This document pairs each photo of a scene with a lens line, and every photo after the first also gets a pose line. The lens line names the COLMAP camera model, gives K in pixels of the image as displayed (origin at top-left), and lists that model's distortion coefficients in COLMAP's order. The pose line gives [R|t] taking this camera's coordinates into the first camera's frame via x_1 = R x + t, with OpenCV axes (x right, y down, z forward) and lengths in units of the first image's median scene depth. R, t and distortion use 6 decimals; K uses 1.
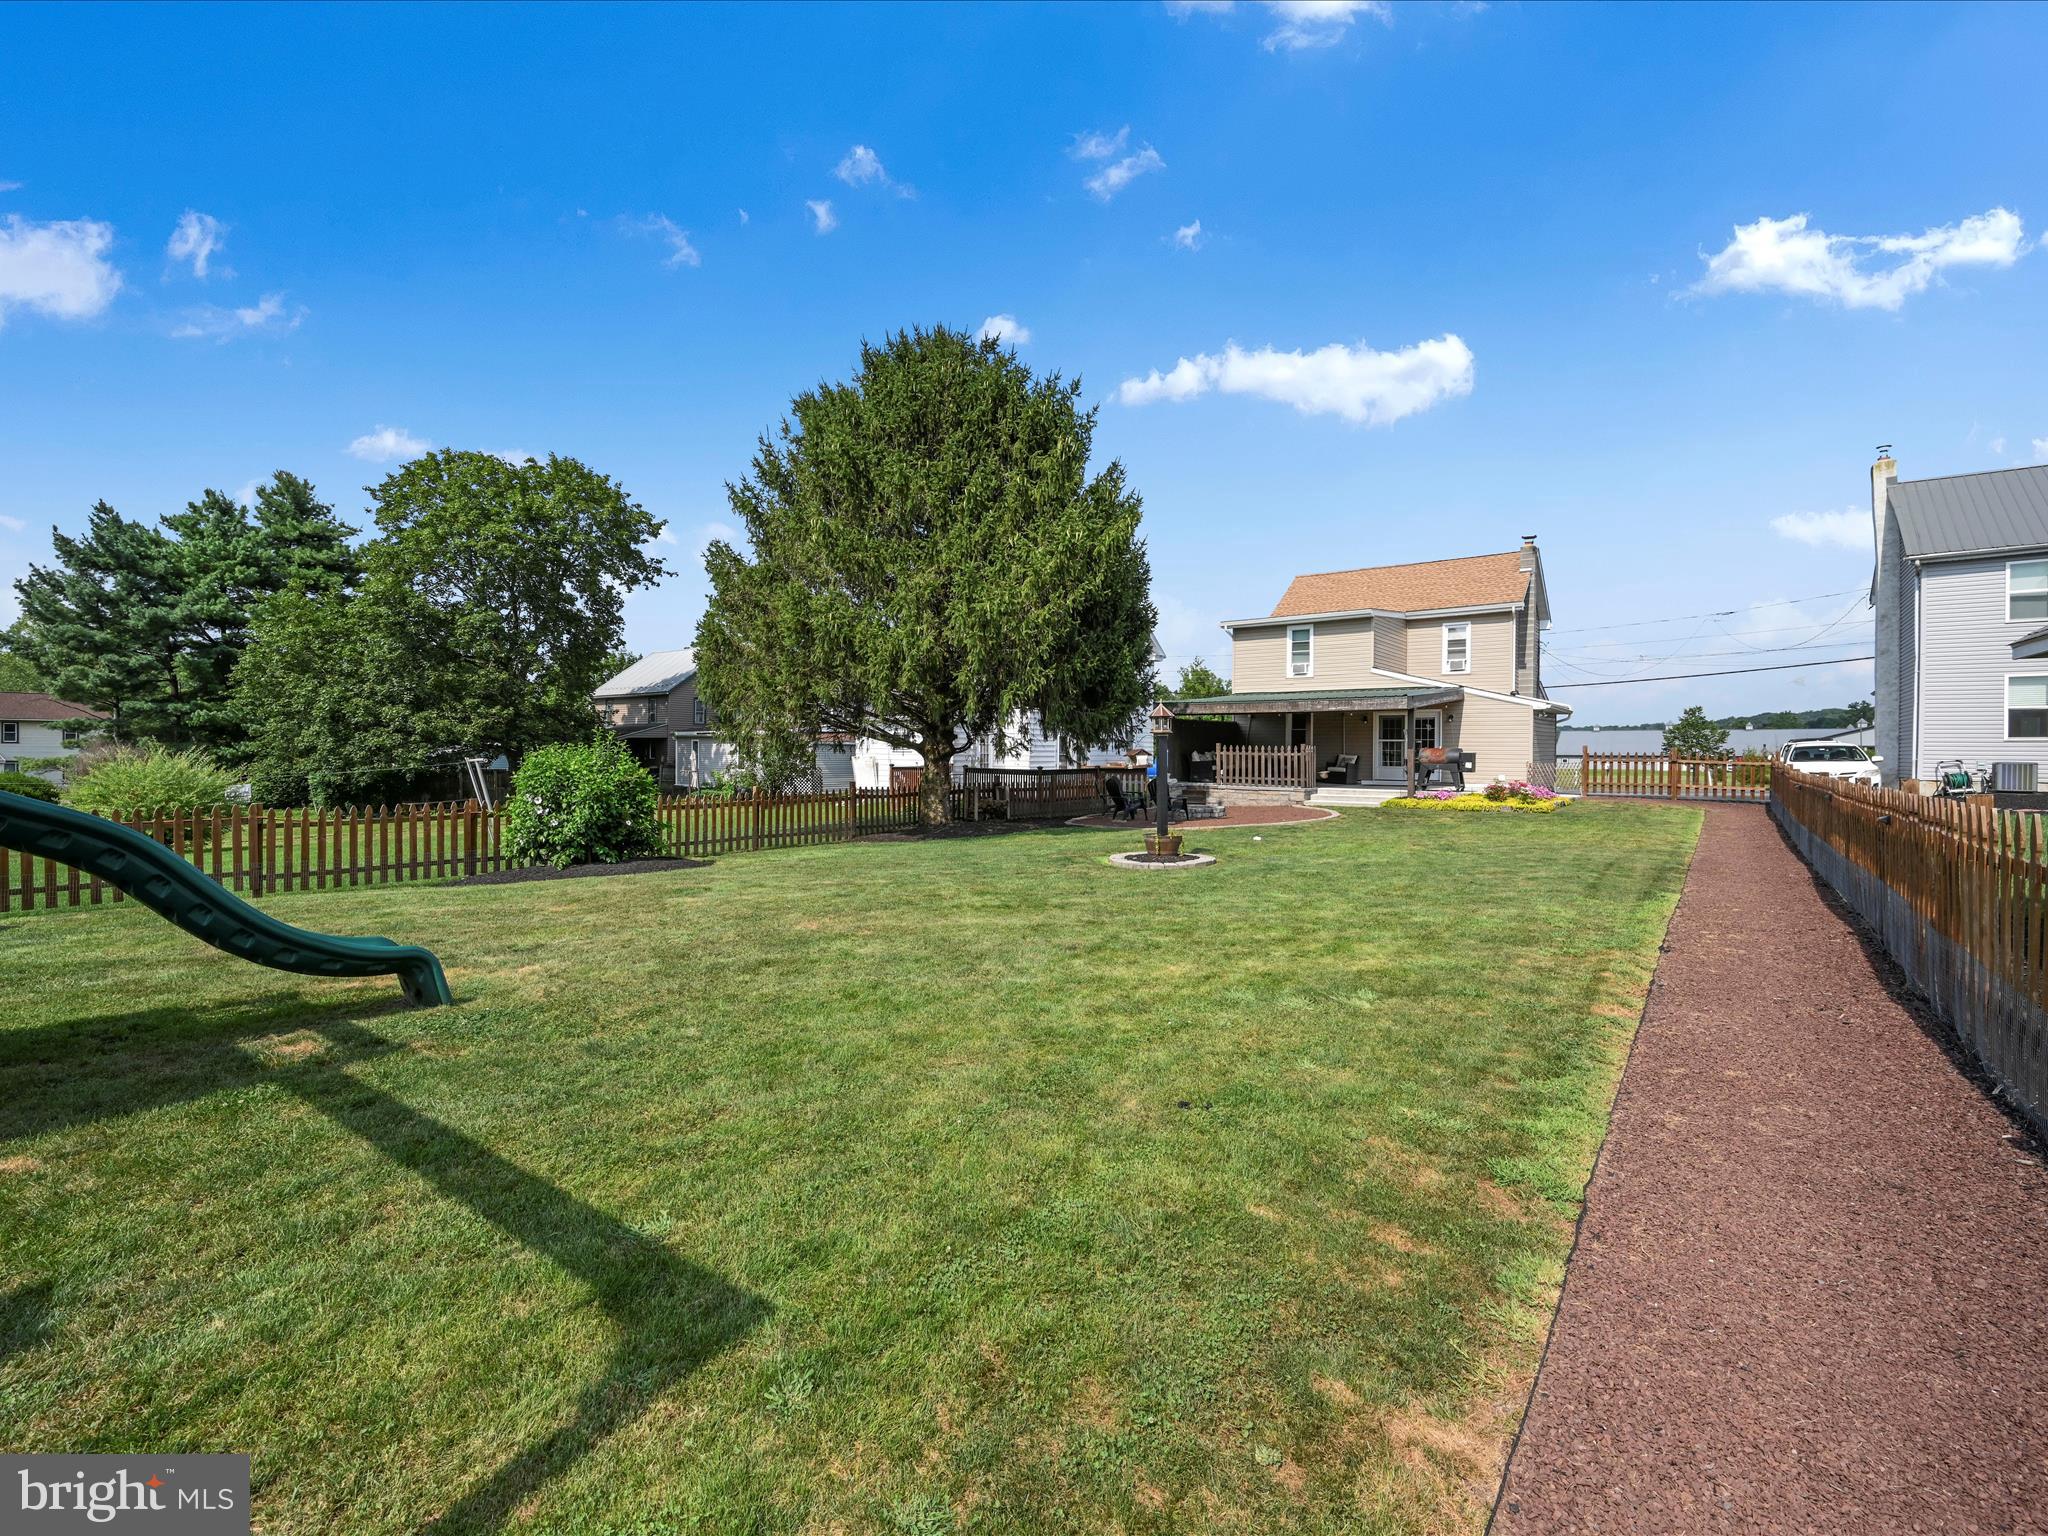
lens RADIAL K [[907.0, 0, 1014.8], [0, 907.0, 761.4], [0, 0, 1]] dist [-0.001744, -0.000112]
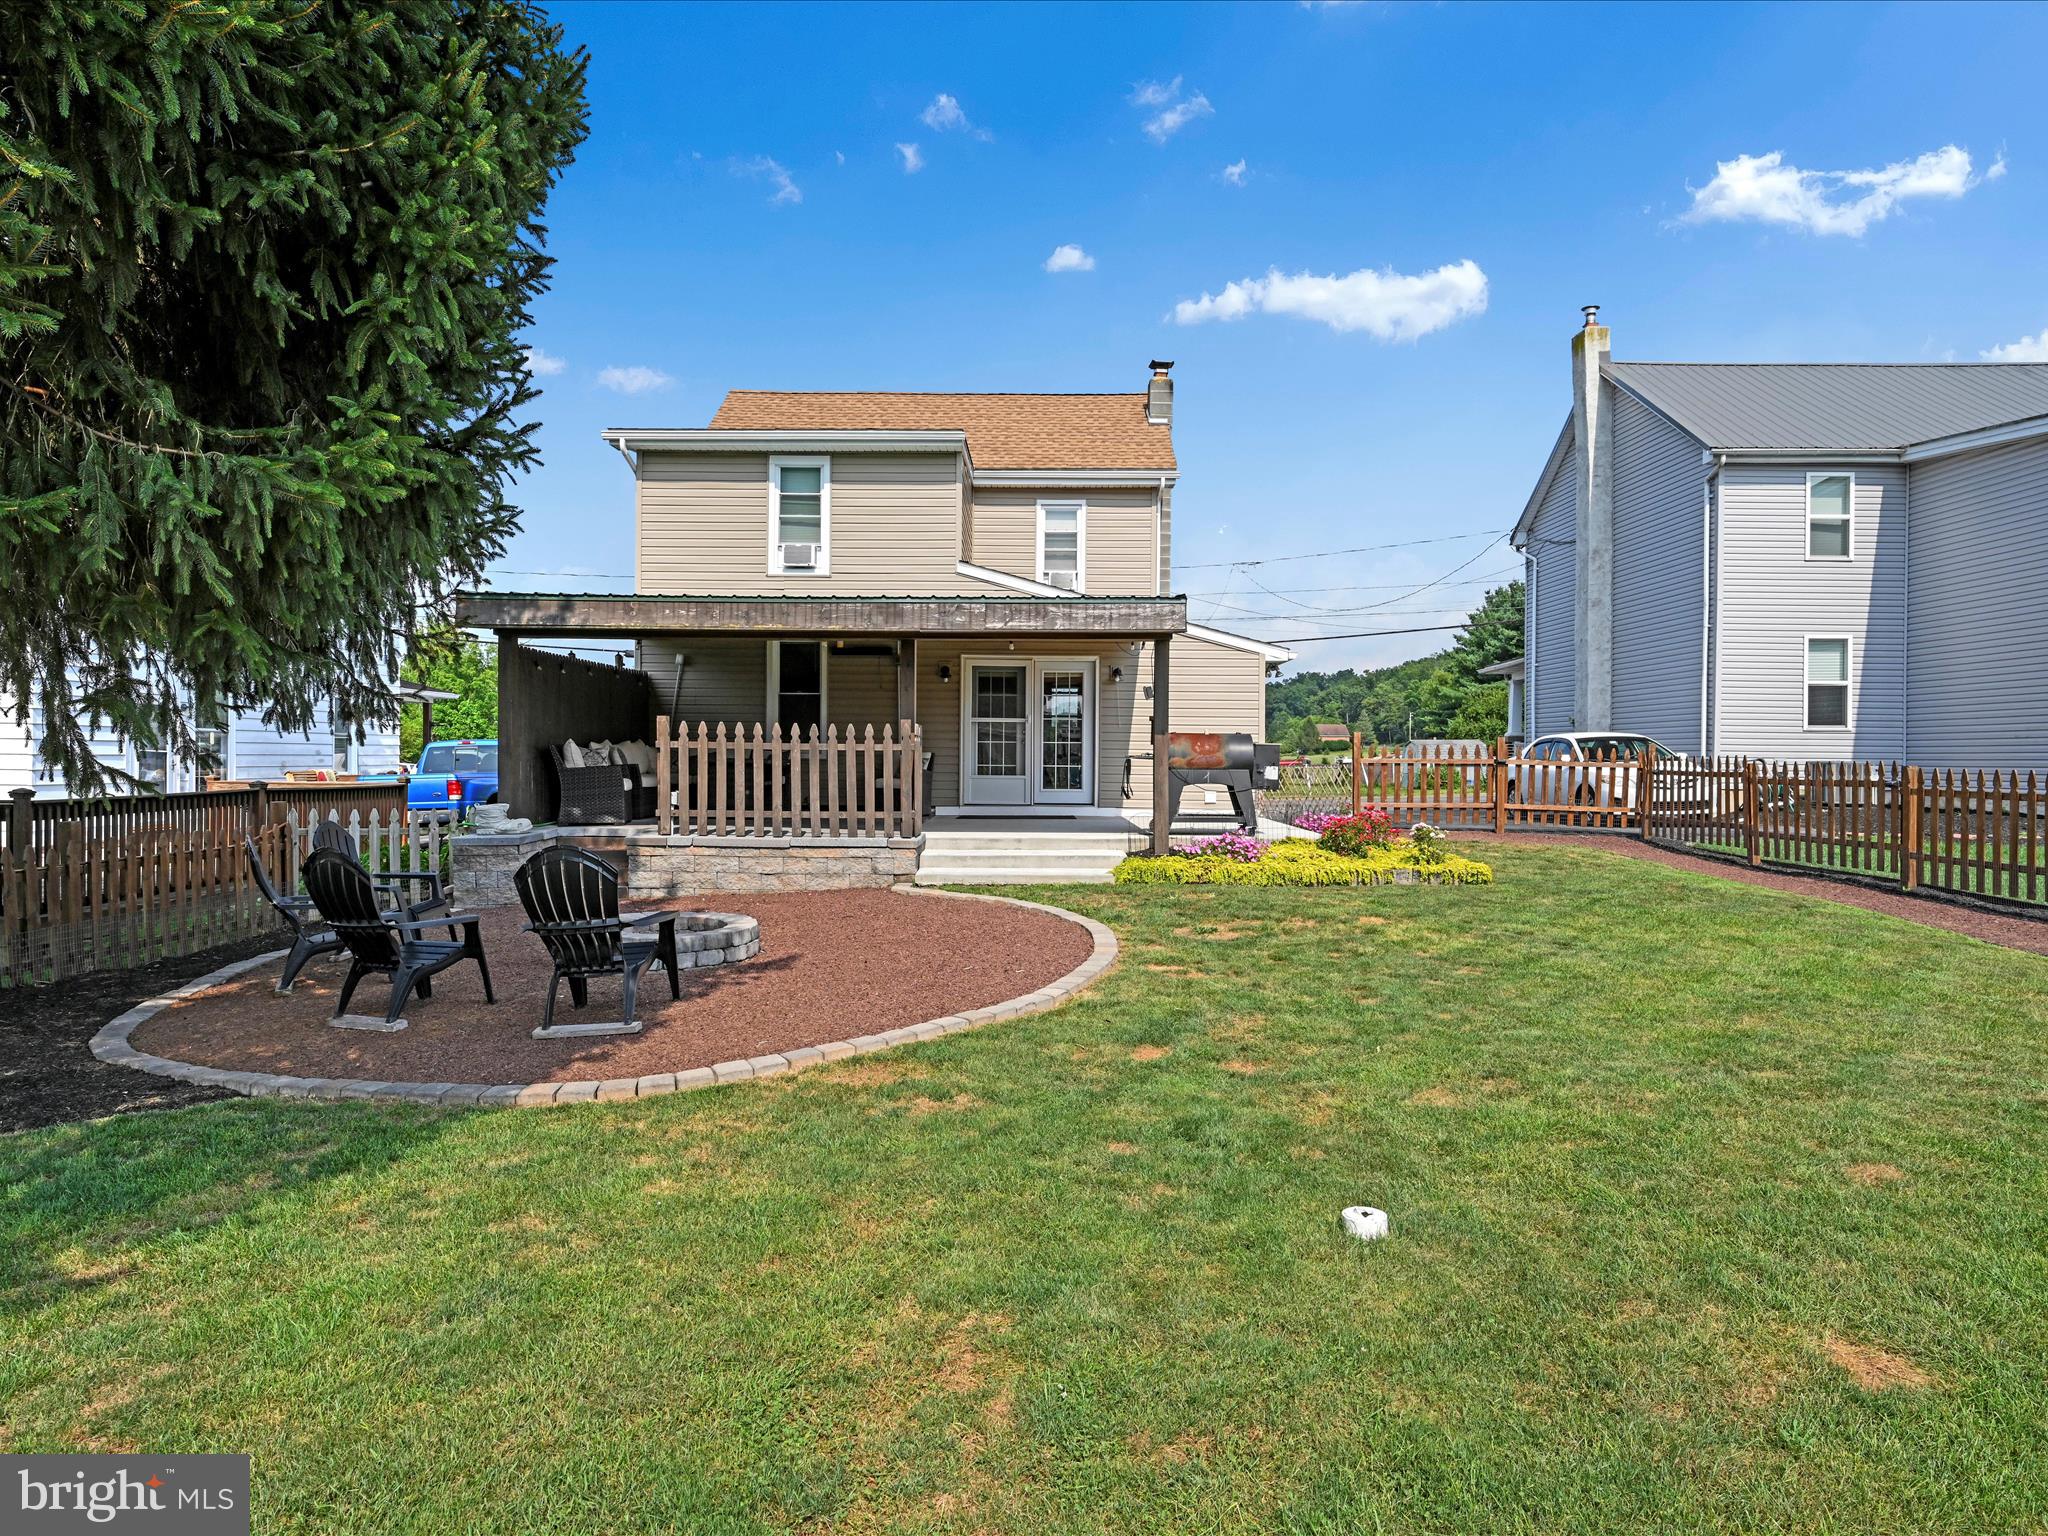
lens RADIAL K [[1196.2, 0, 1024.0], [0, 1196.2, 768.0], [0, 0, 1]] dist [0.002743, 0.000465]
pose [[0.789968, -0.007720, 0.613100, 0.043882], [0.004562, 0.999967, 0.006712, -0.002353], [-0.613131, -0.002505, 0.789977, 0.481845]]
